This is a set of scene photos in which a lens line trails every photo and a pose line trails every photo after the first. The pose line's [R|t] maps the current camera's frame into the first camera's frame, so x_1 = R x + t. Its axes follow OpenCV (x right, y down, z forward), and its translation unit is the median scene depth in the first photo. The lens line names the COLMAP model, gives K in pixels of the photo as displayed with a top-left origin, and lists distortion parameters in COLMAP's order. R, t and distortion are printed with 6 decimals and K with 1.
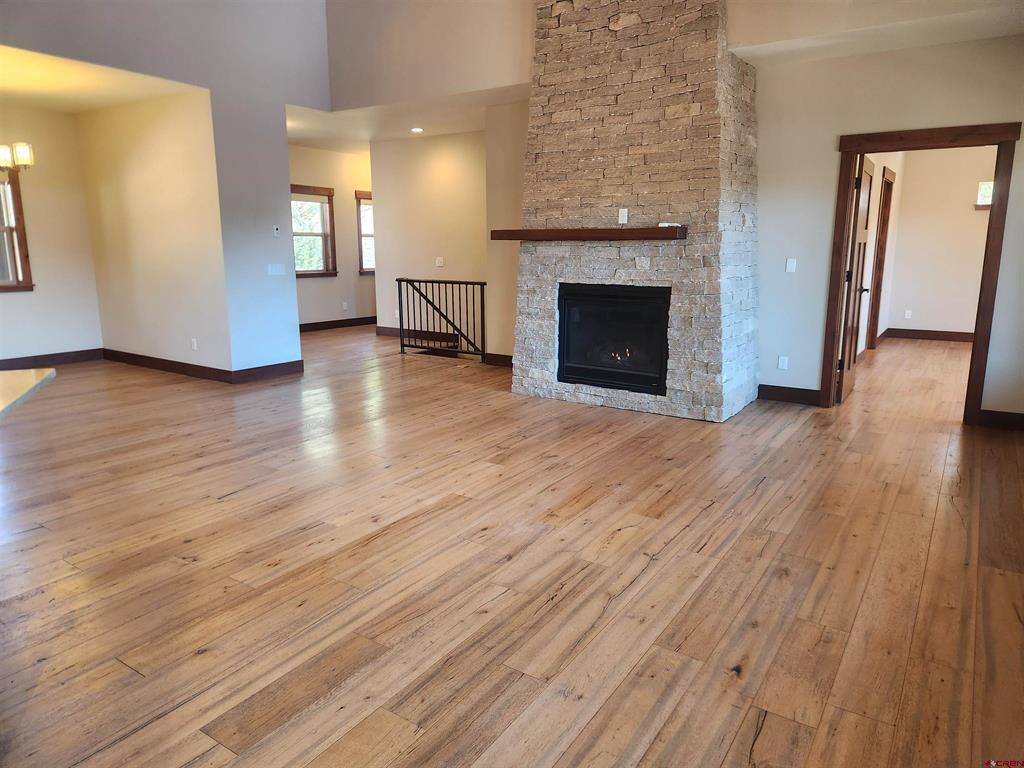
lens RADIAL K [[682.7, 0, 500.0], [0, 682.7, 372.5], [0, 0, 1]] dist [0.073084, -0.068987]
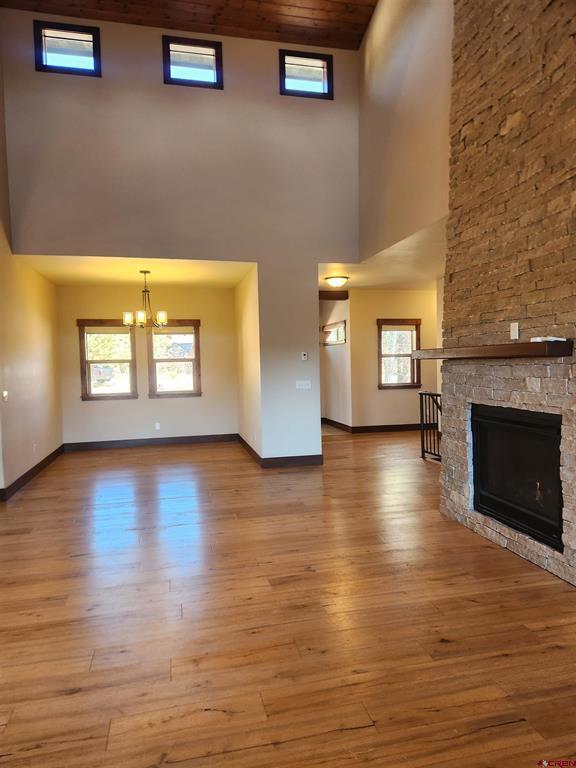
lens RADIAL K [[512.0, 0, 288.0], [0, 512.0, 384.0], [0, 0, 1]] dist [0.073084, -0.068987]
pose [[0.740389, 0.010980, -0.672089, 0.428965], [-0.103240, 0.989860, -0.097560, -0.070551], [0.664203, 0.141619, 0.734015, 0.352474]]
